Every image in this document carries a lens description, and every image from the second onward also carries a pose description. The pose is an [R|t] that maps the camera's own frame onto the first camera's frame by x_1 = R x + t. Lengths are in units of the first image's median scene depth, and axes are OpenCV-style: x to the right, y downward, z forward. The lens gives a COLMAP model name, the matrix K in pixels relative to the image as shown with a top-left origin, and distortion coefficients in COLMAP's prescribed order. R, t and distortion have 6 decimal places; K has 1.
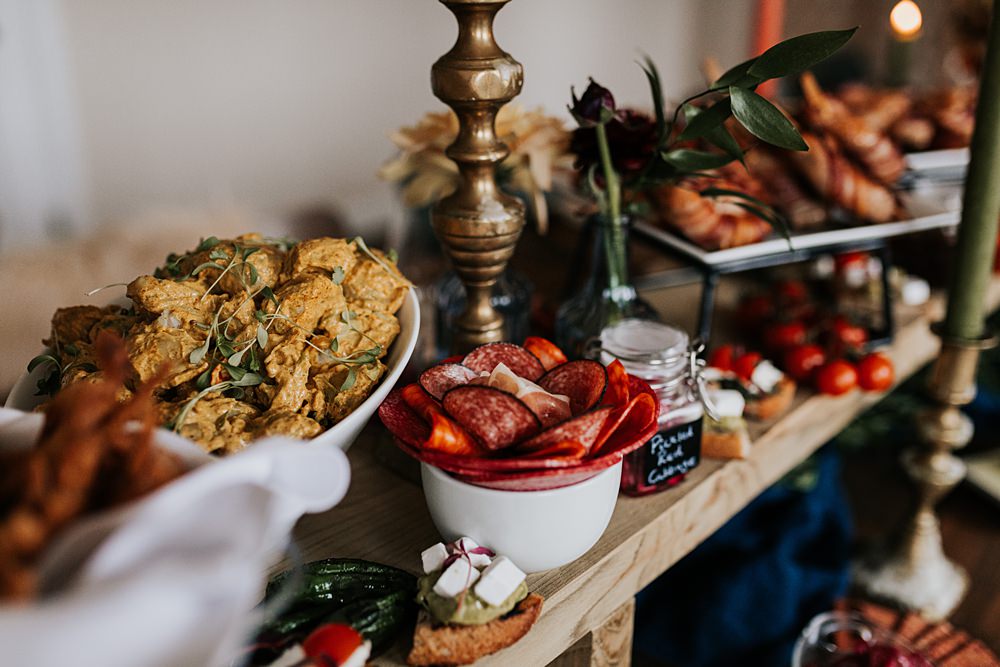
lens RADIAL K [[963.6, 0, 500.0], [0, 963.6, 333.5], [0, 0, 1]] dist [-0.035431, -0.001868]
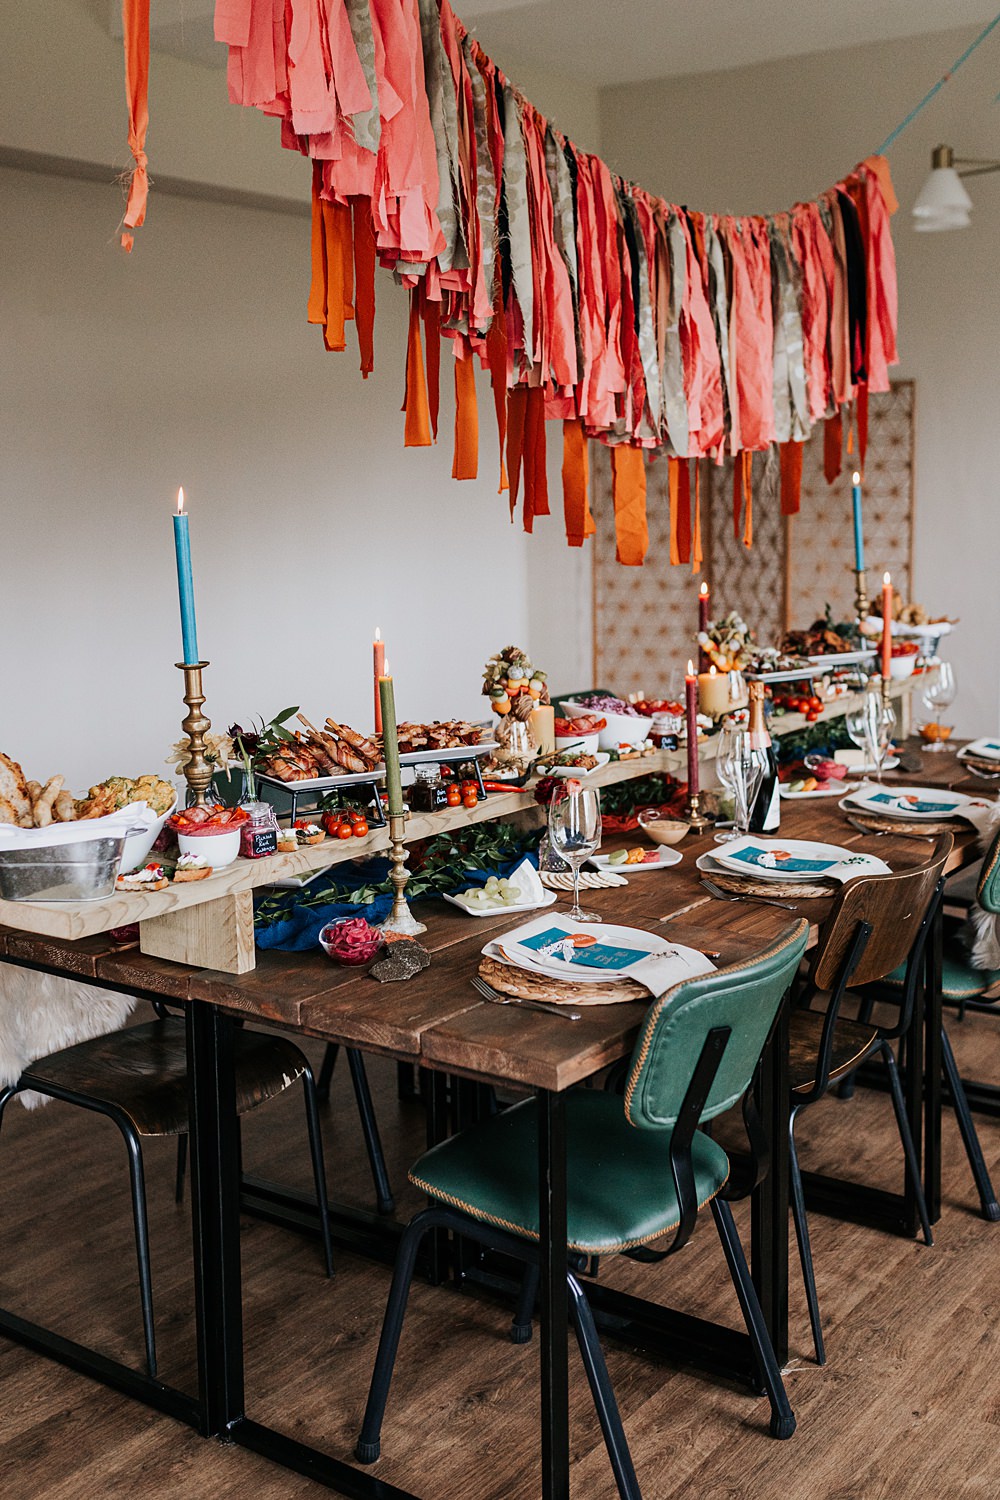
lens RADIAL K [[1599.8, 0, 500.0], [0, 1599.8, 750.0], [0, 0, 1]] dist [-0.004882, 0.026637]
pose [[0.995576, -0.039894, 0.085073, 0.502251], [0.060018, 0.966621, -0.249083, 1.143159], [-0.072296, 0.253087, 0.964738, -3.980630]]
